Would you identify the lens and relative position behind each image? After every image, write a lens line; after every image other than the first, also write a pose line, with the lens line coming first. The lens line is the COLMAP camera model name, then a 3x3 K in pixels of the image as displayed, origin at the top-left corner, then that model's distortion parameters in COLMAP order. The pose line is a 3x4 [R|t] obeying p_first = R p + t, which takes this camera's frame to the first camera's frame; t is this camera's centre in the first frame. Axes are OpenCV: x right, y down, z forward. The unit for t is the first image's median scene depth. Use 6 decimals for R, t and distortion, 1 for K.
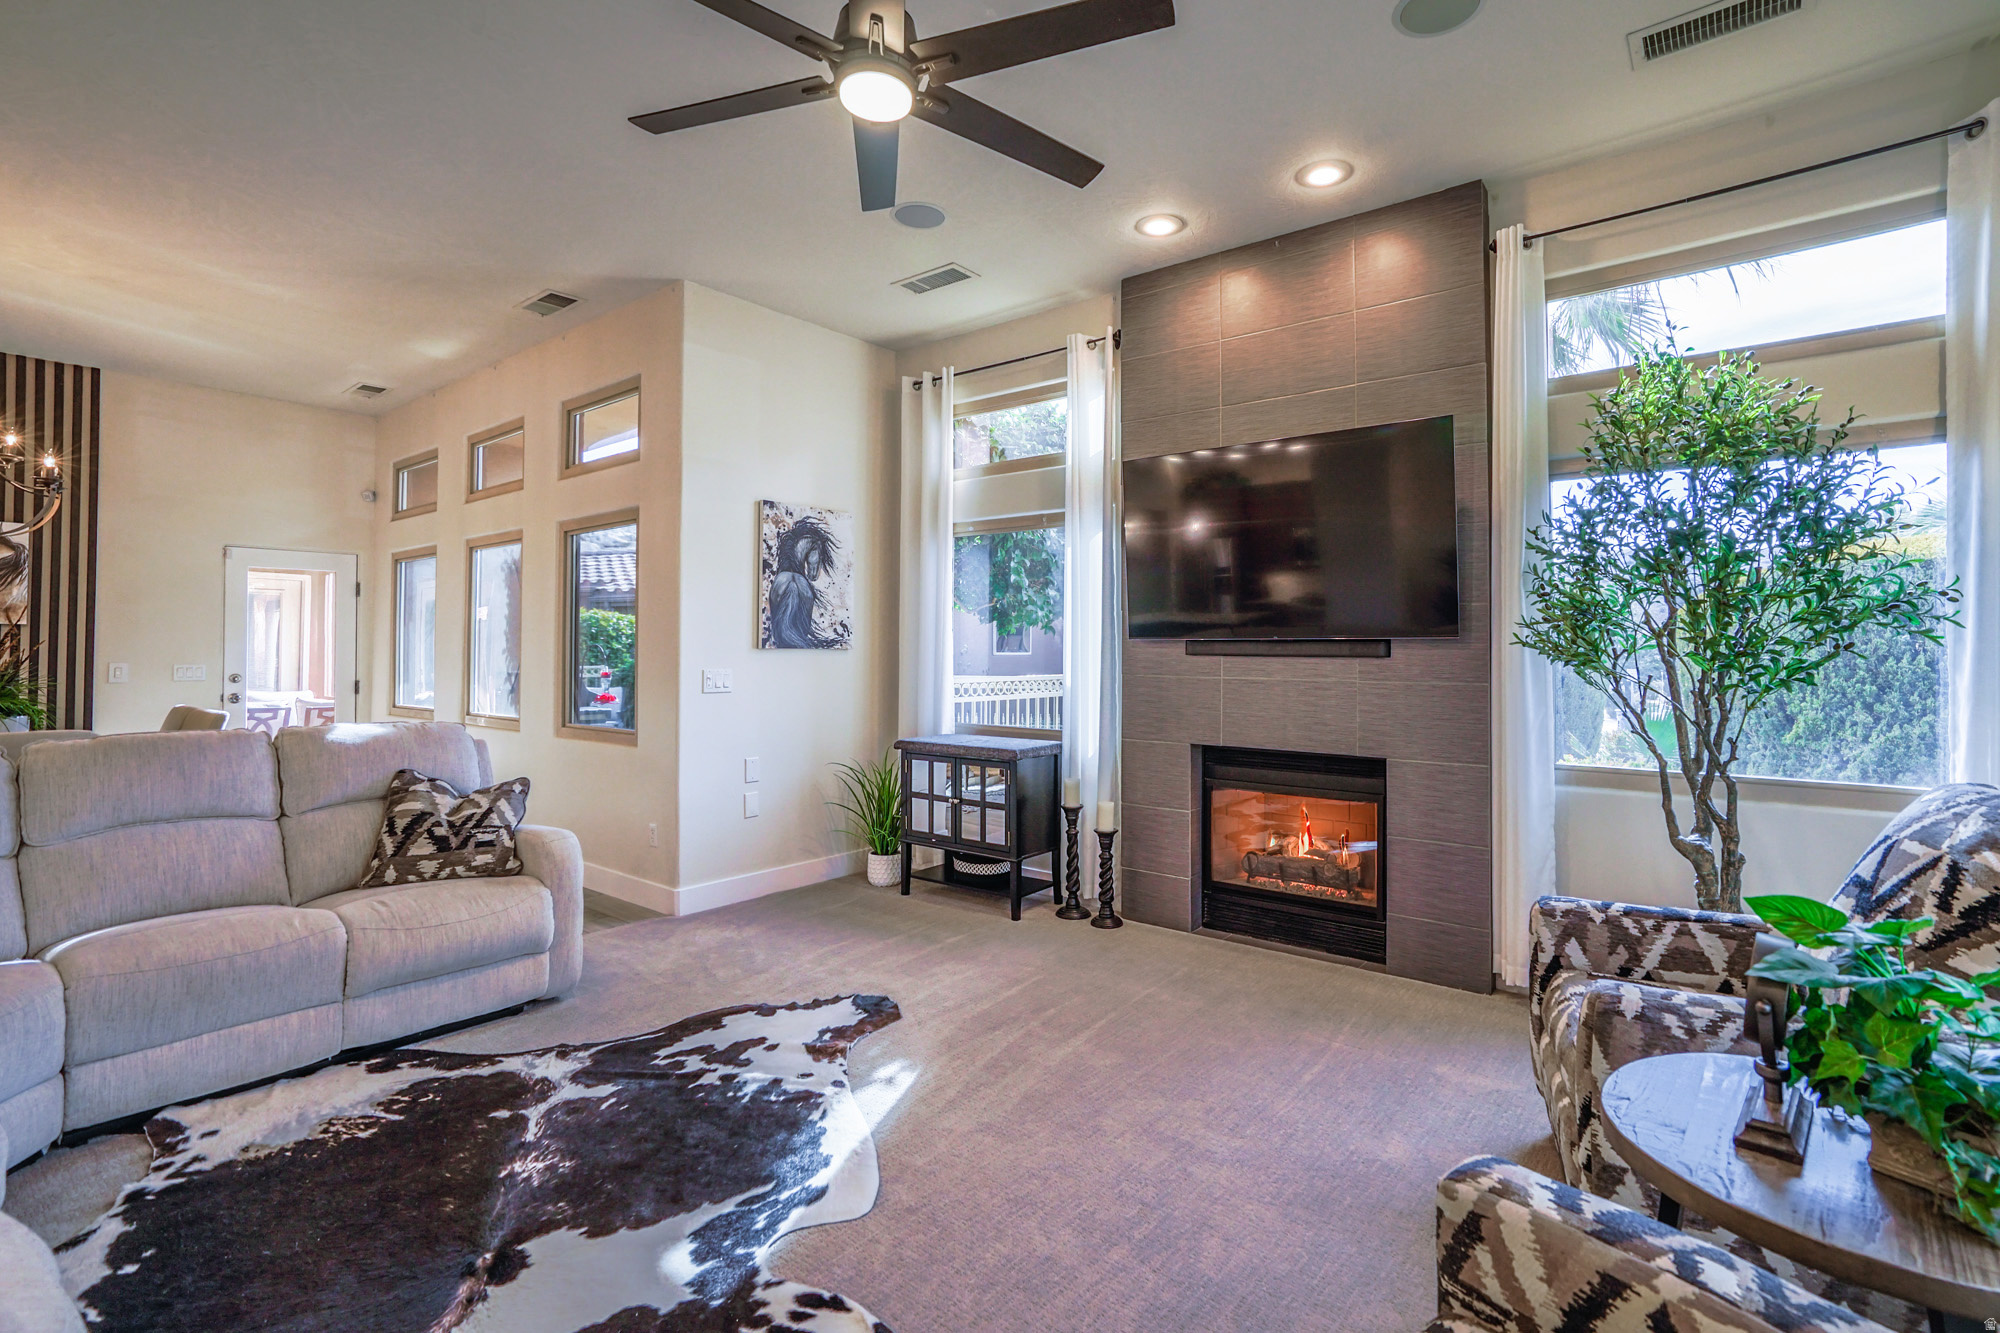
lens RADIAL K [[925.7, 0, 1050.5], [0, 925.7, 631.4], [0, 0, 1]] dist [-0.028437, 0.017400]
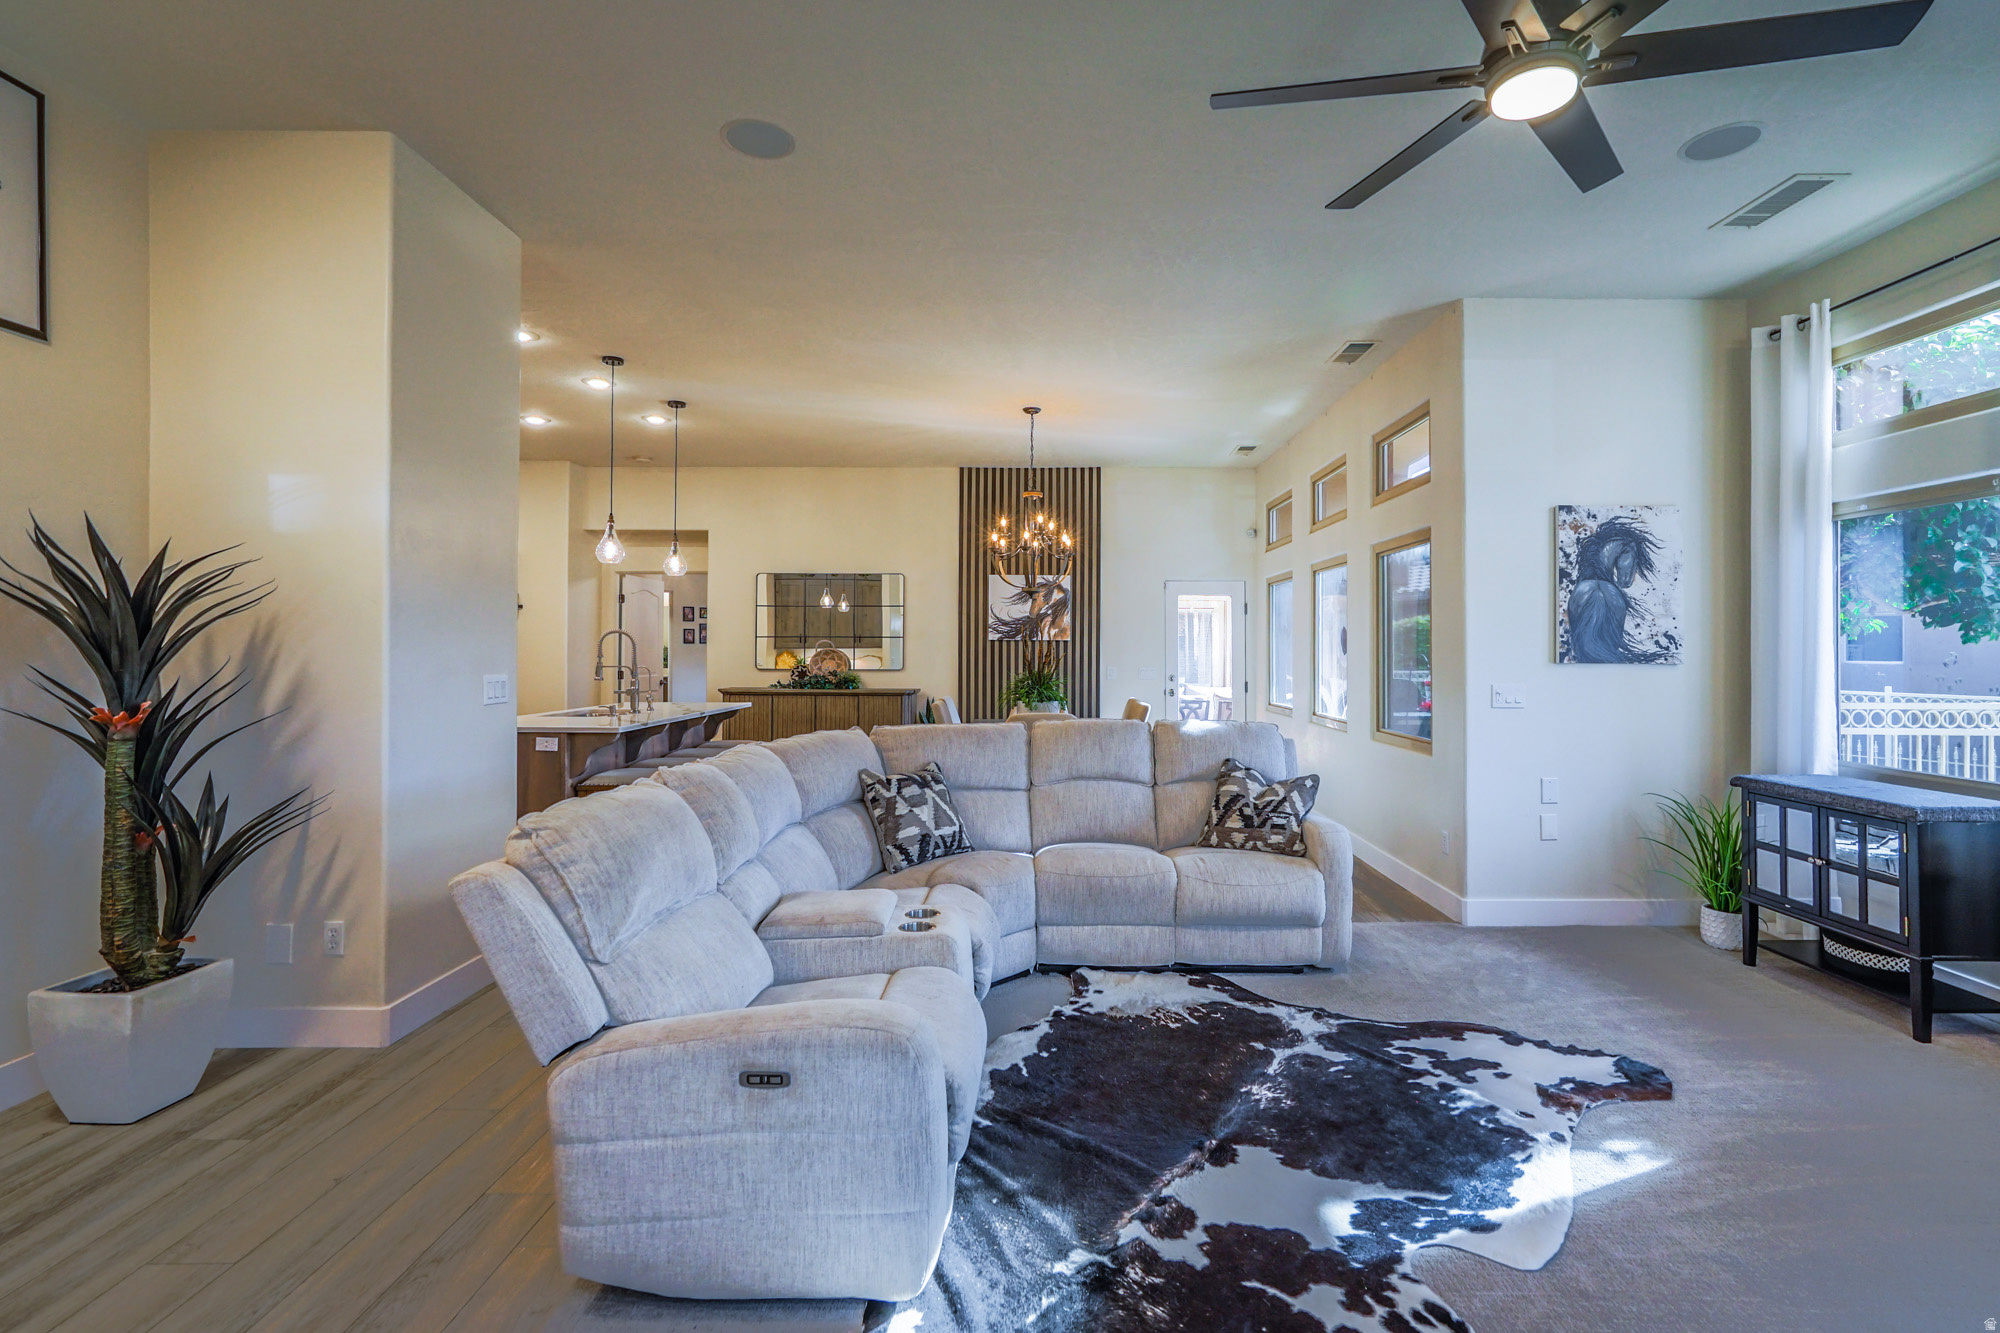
lens RADIAL K [[927.1, 0, 1037.7], [0, 927.1, 642.4], [0, 0, 1]] dist [-0.033304, 0.025607]
pose [[0.606893, -0.005541, -0.794764, 0.151902], [0.014273, 0.999890, 0.003928, -0.019200], [0.794655, -0.013727, 0.606906, 0.011296]]
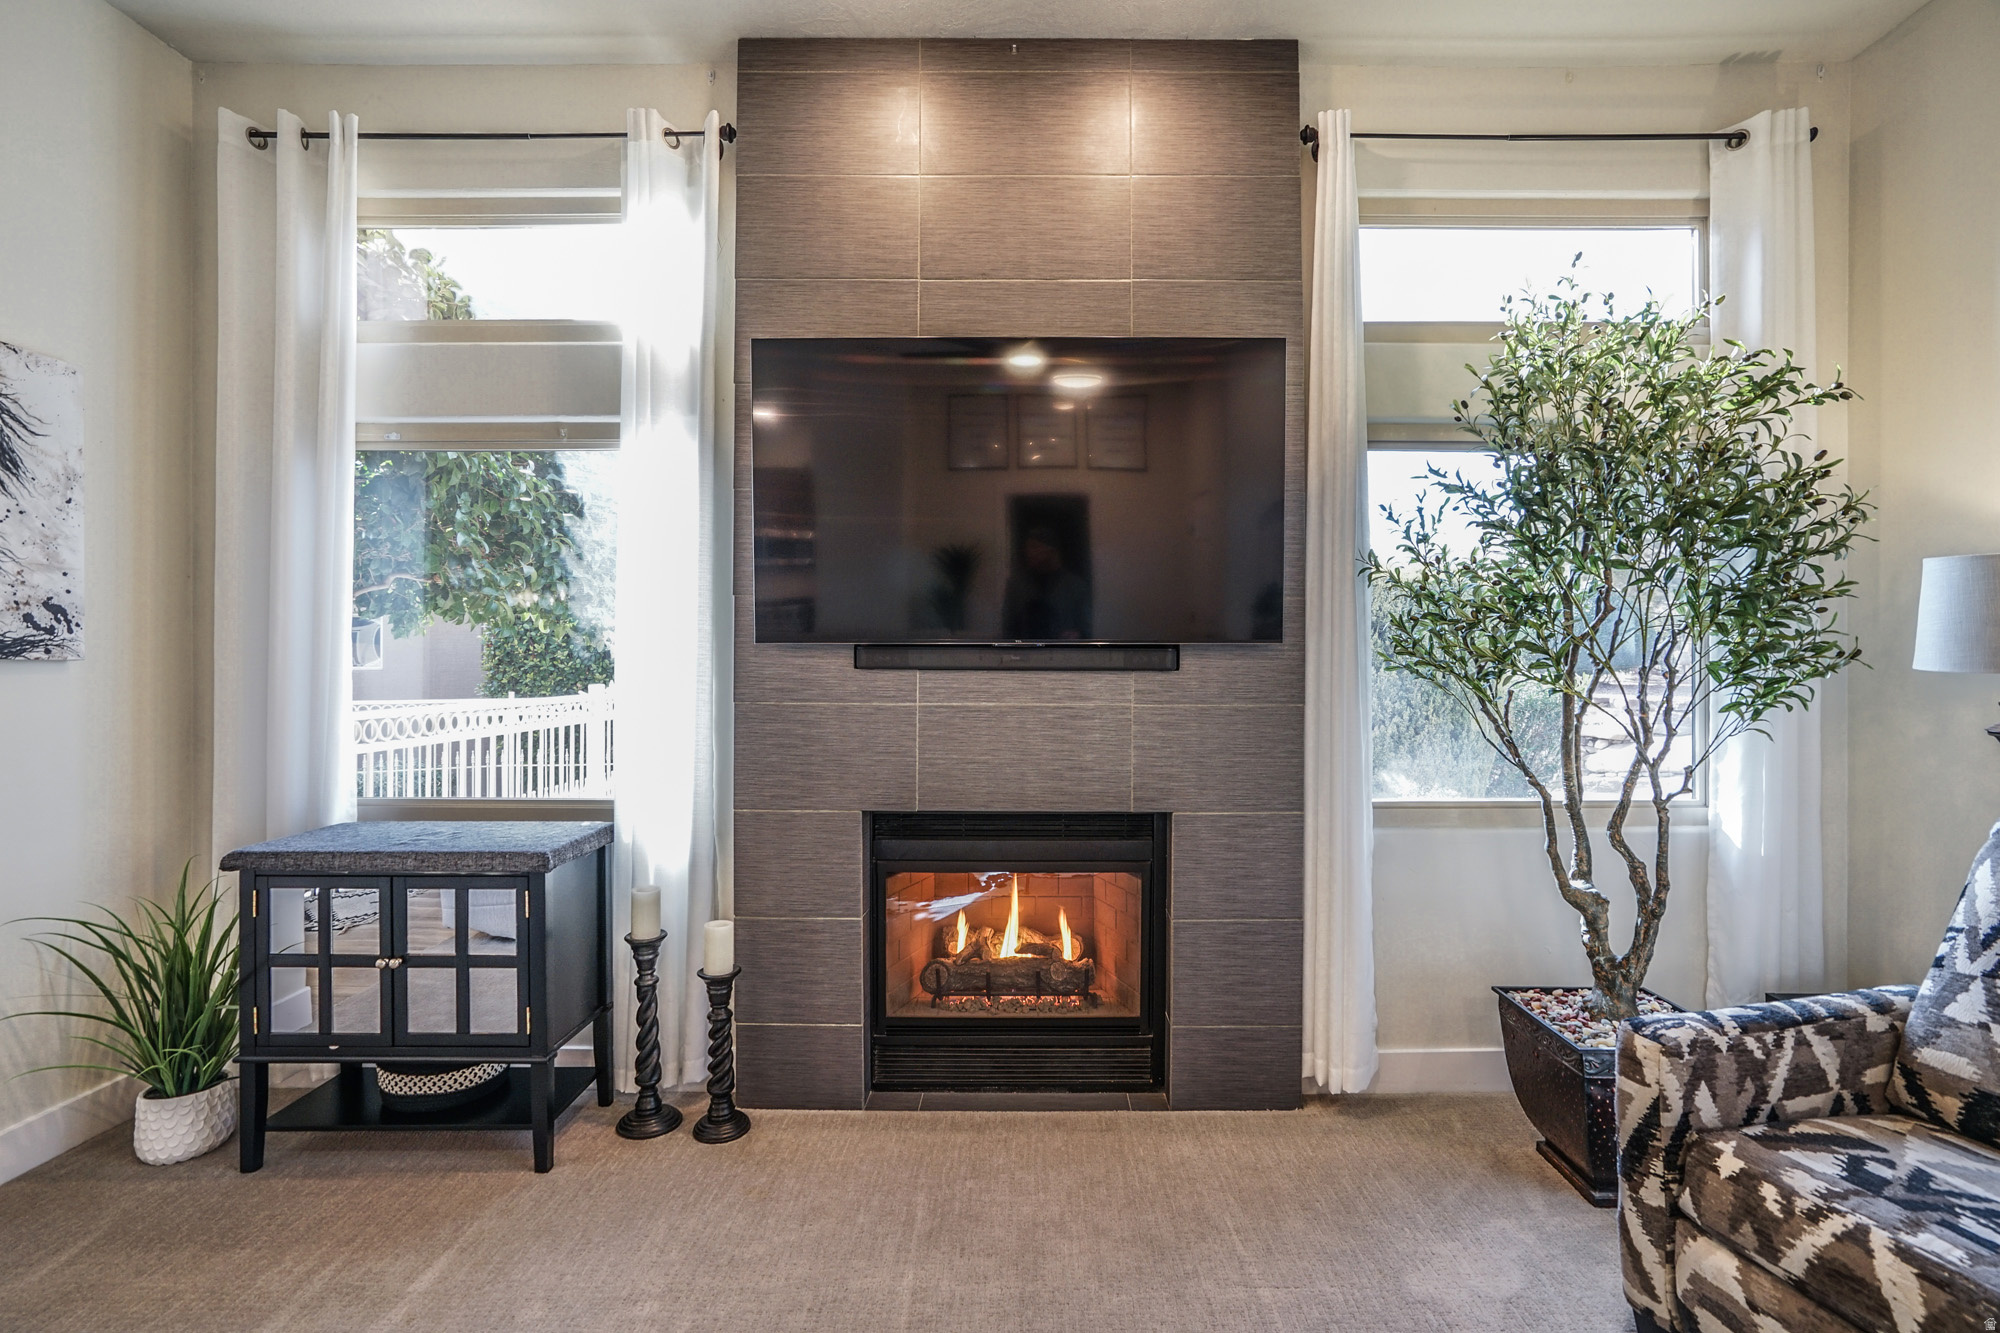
lens RADIAL K [[913.8, 0, 1032.4], [0, 913.8, 662.2], [0, 0, 1]] dist [-0.039763, 0.018583]
pose [[0.797799, -0.001140, 0.602922, -0.158945], [-0.010421, 0.999823, 0.015681, 0.012611], [-0.602833, -0.018793, 0.797646, 0.542534]]
